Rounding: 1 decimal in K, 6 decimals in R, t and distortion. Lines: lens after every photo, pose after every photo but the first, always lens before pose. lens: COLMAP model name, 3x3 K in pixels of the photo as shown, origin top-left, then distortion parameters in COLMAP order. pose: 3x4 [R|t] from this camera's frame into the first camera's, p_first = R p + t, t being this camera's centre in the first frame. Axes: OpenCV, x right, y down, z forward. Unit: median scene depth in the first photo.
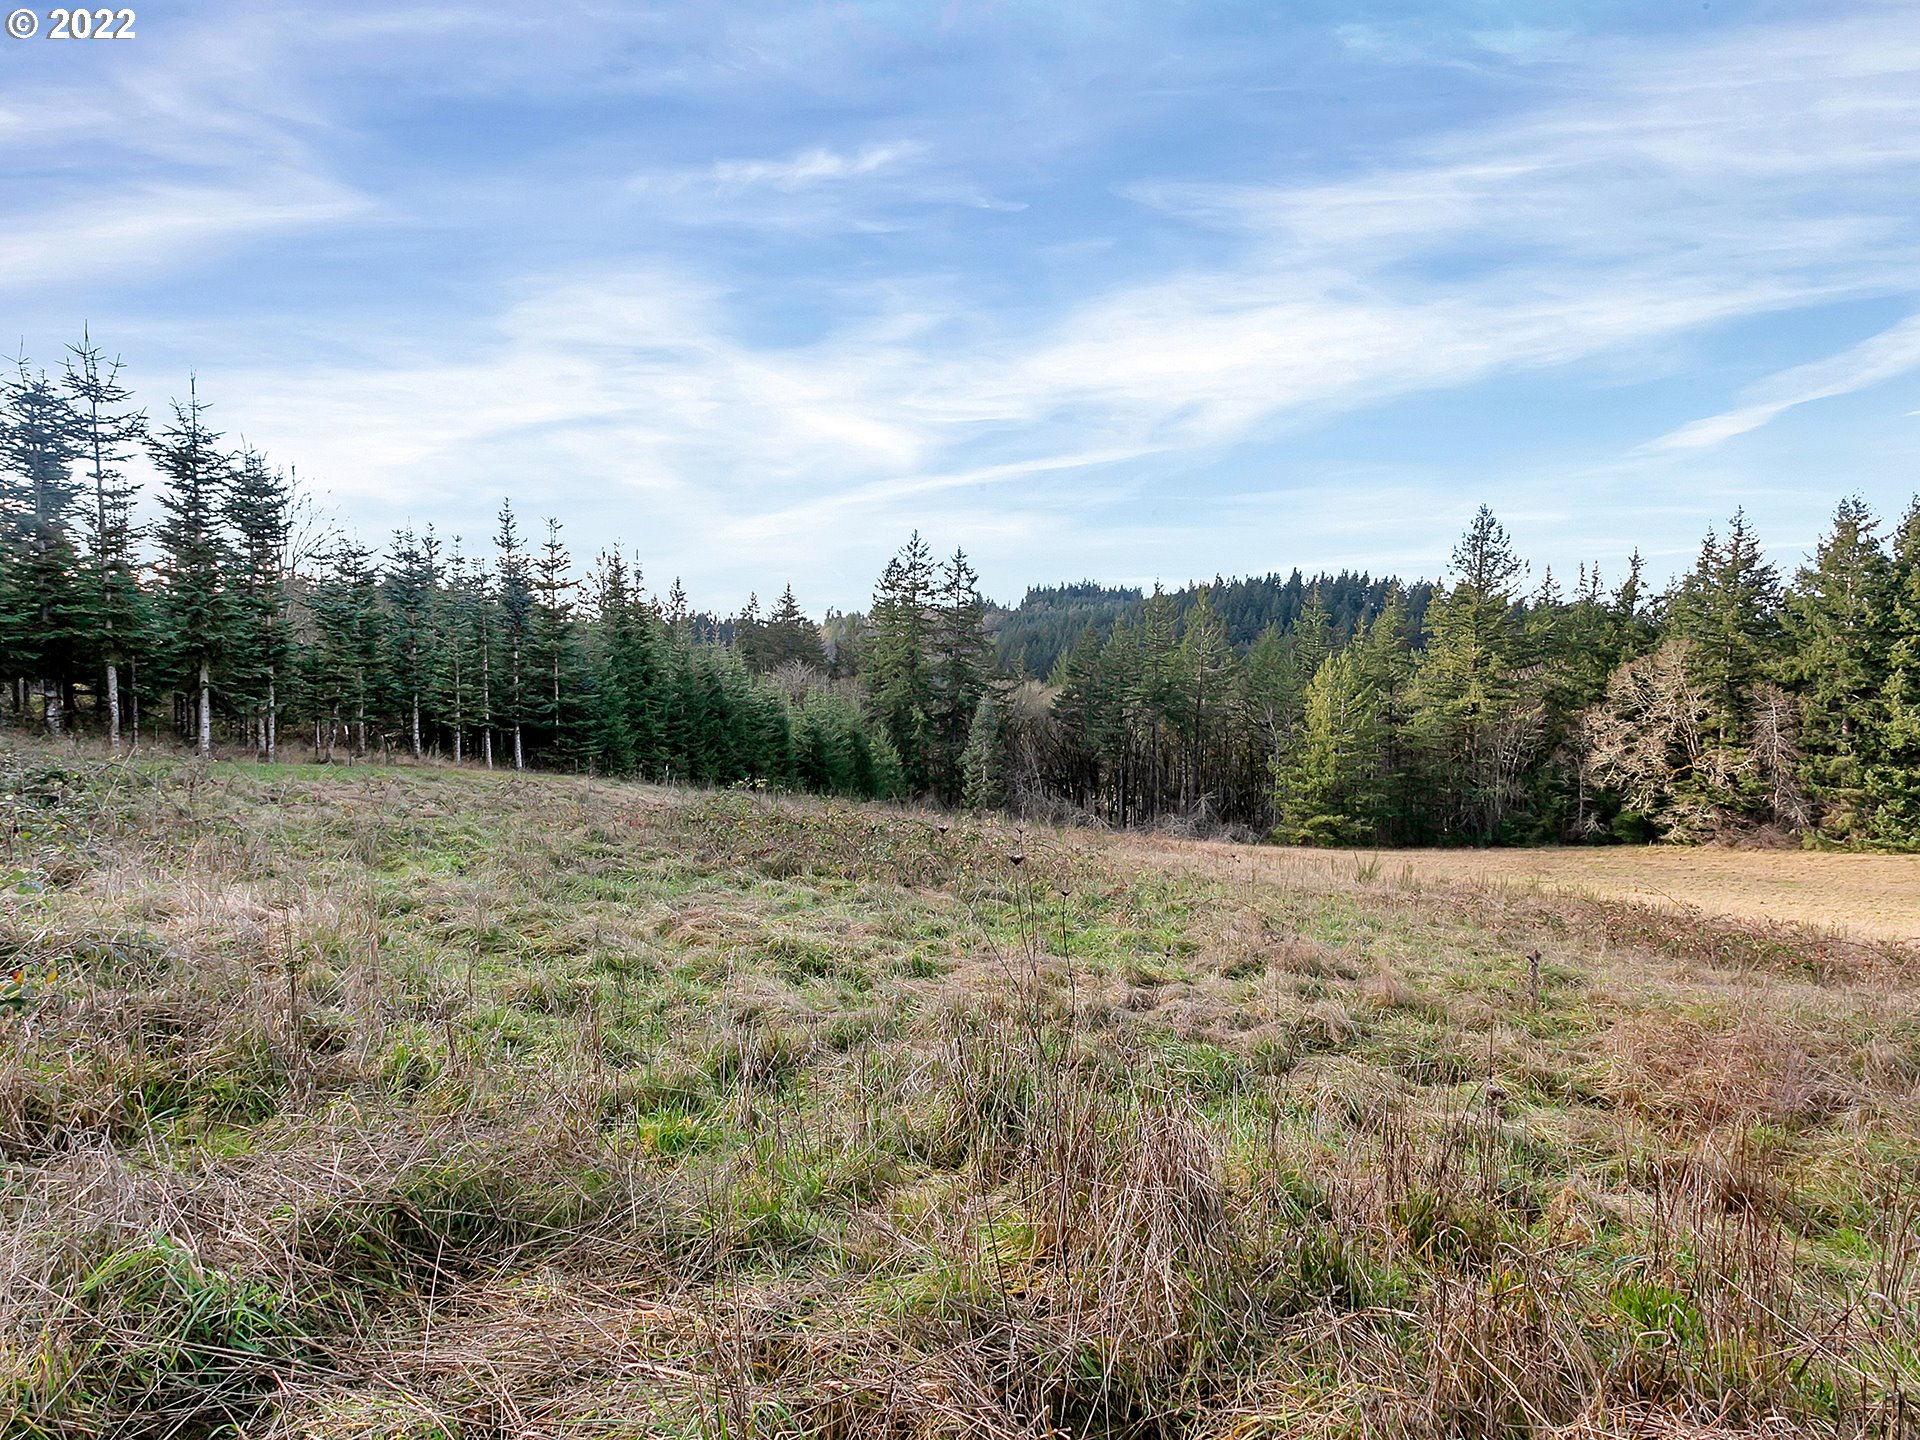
lens RADIAL K [[1014.1, 0, 930.3], [0, 1014.1, 715.3], [0, 0, 1]] dist [0.030037, -0.010399]
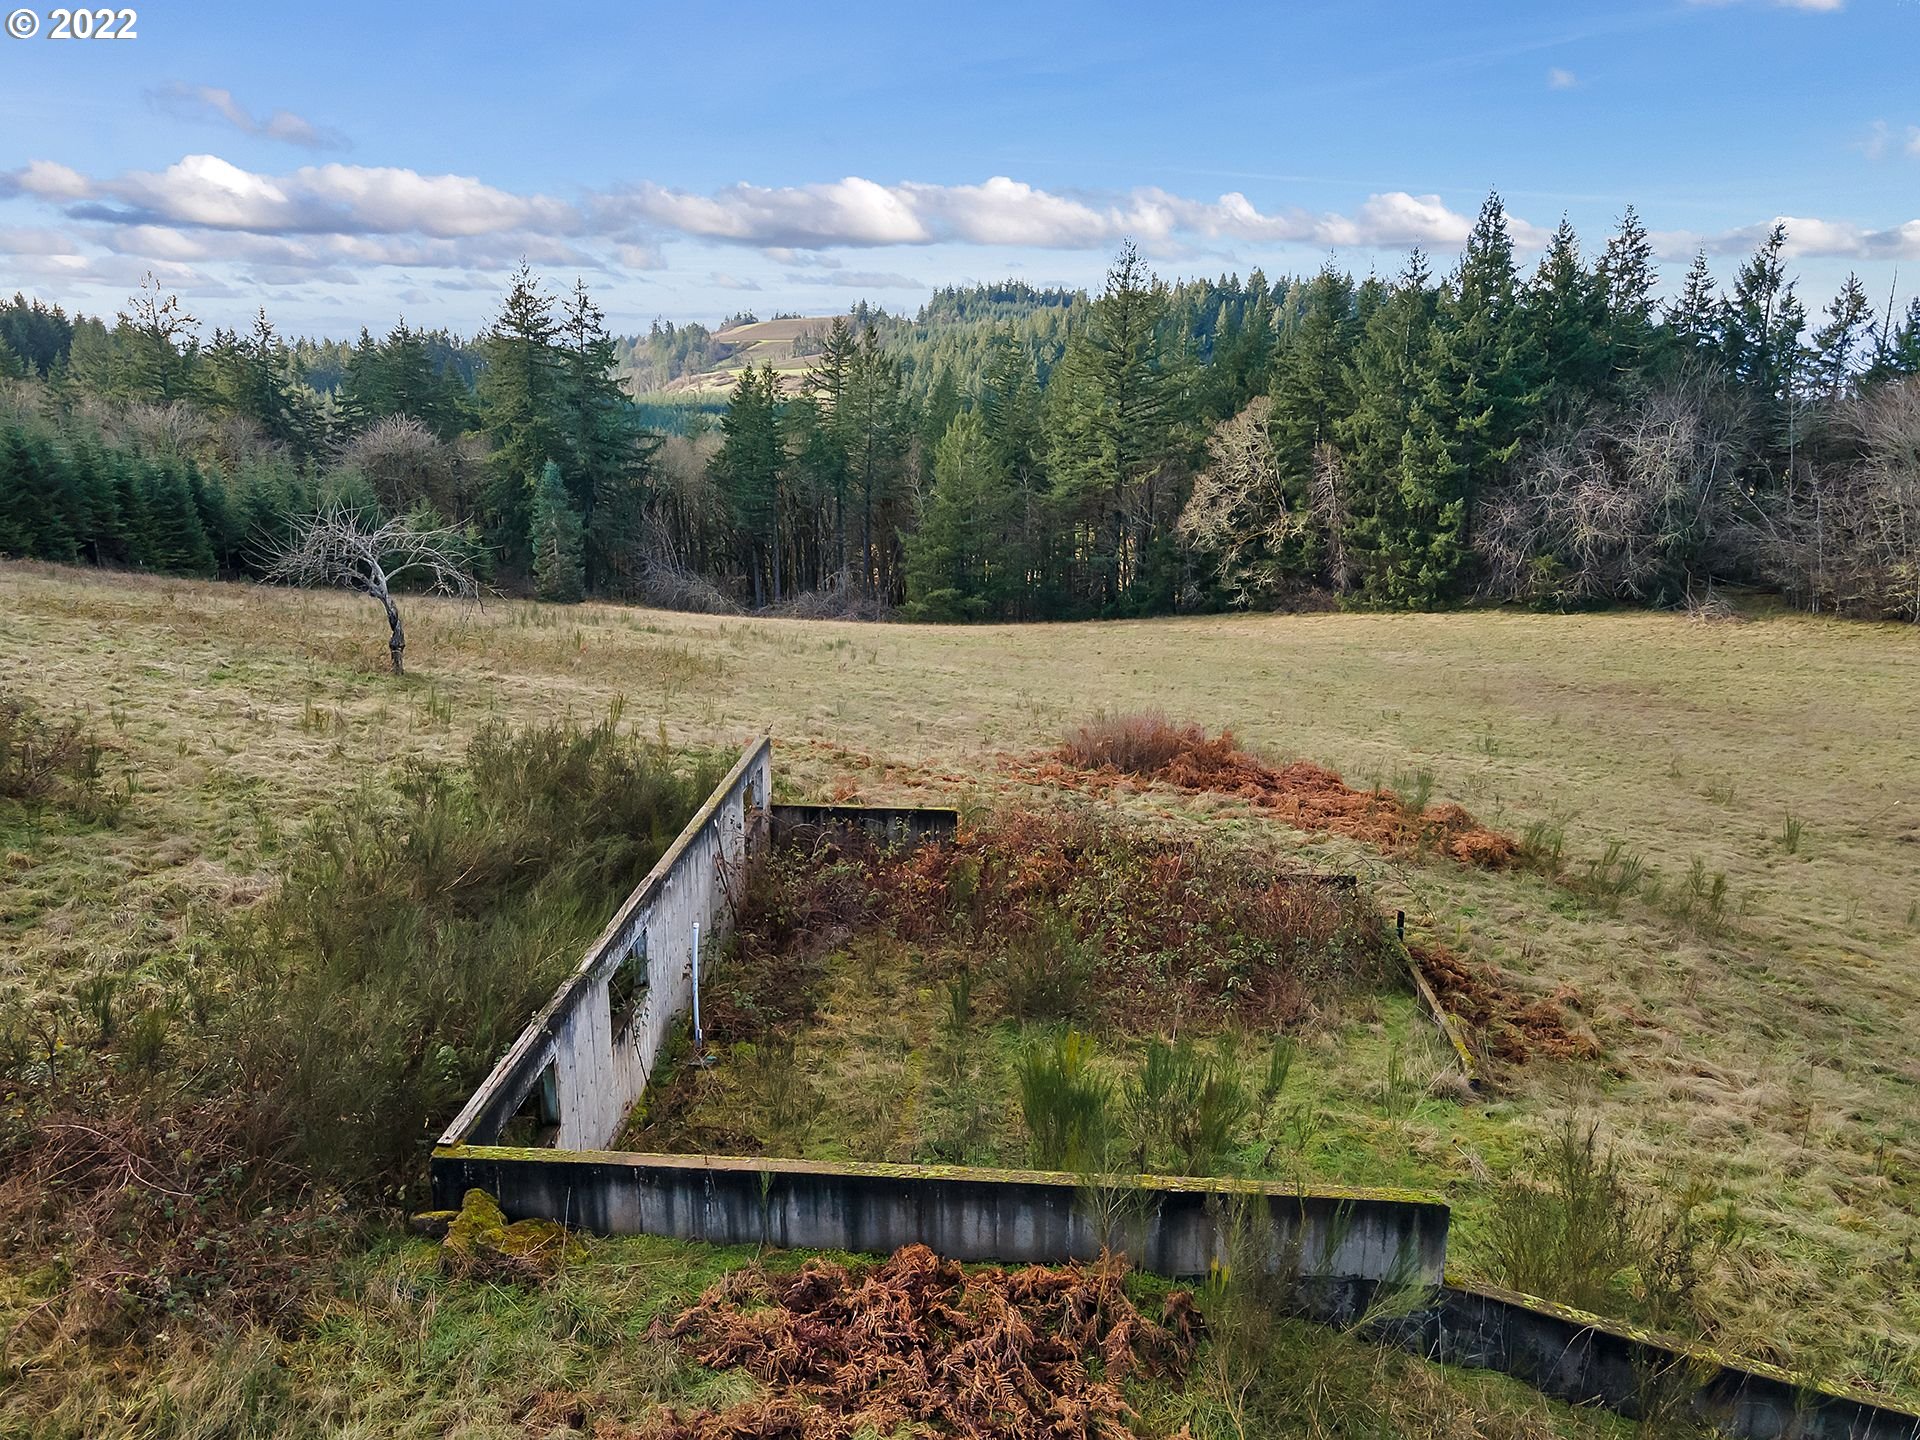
lens RADIAL K [[1400.1, 0, 946.3], [0, 1400.1, 730.6], [0, 0, 1]] dist [0.028249, 0.025049]
pose [[0.997367, -0.021159, 0.069361, 0.339476], [0.008071, 0.982931, 0.183798, -0.010876], [-0.072066, -0.182754, 0.980514, -0.321635]]
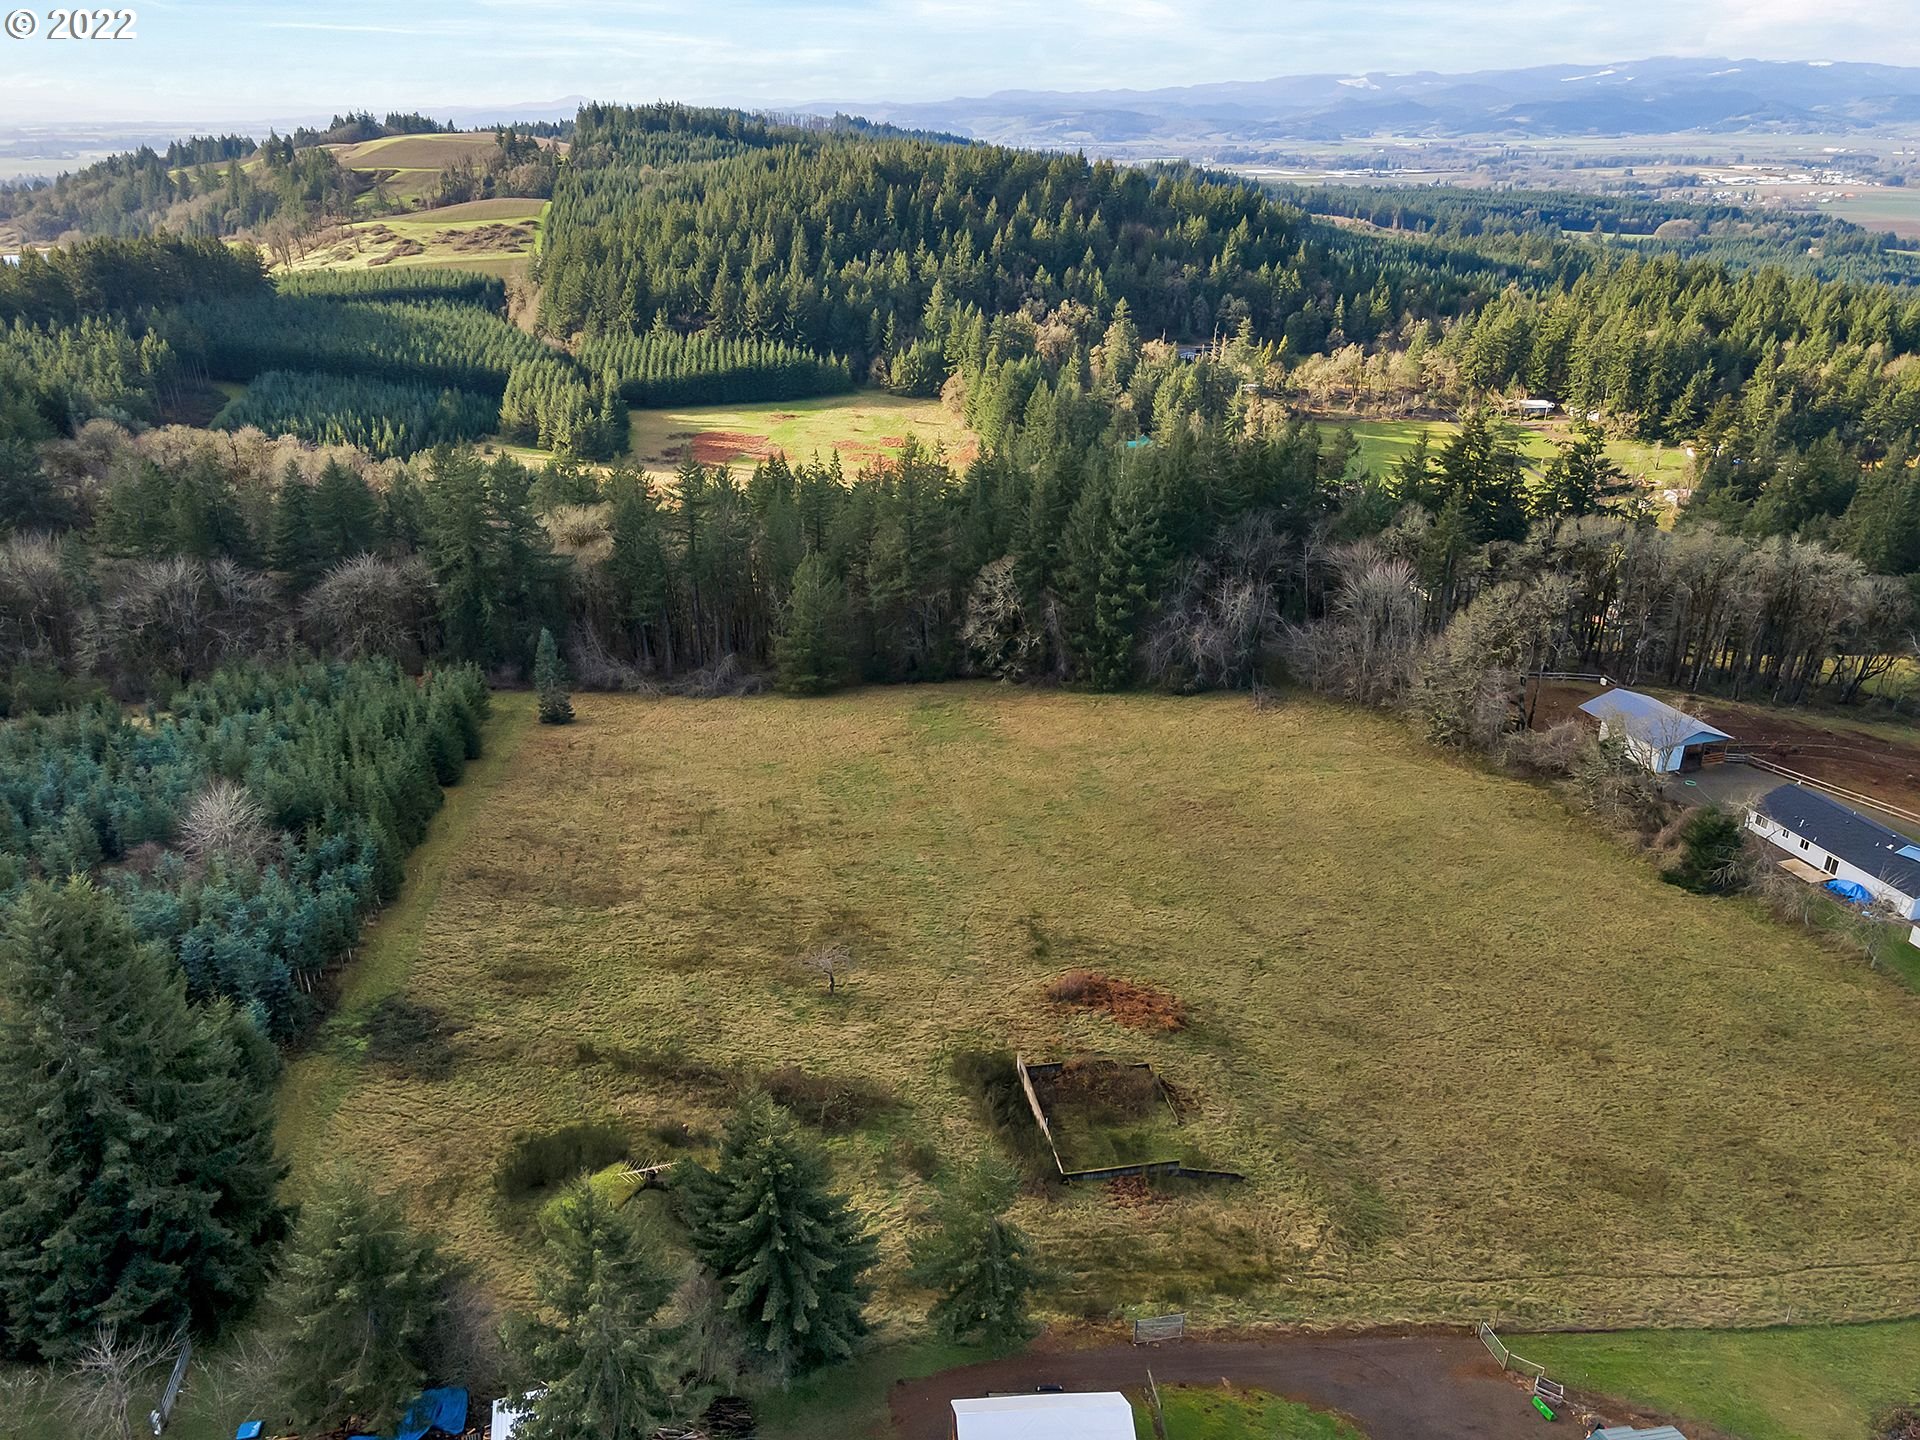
lens RADIAL K [[1400.1, 0, 947.1], [0, 1400.1, 727.8], [0, 0, 1]] dist [0.028249, 0.025049]
pose [[0.948566, -0.135401, 0.286163, 0.010741], [0.031822, 0.940123, 0.339346, -0.545663], [-0.314976, -0.312786, 0.896078, -0.921795]]
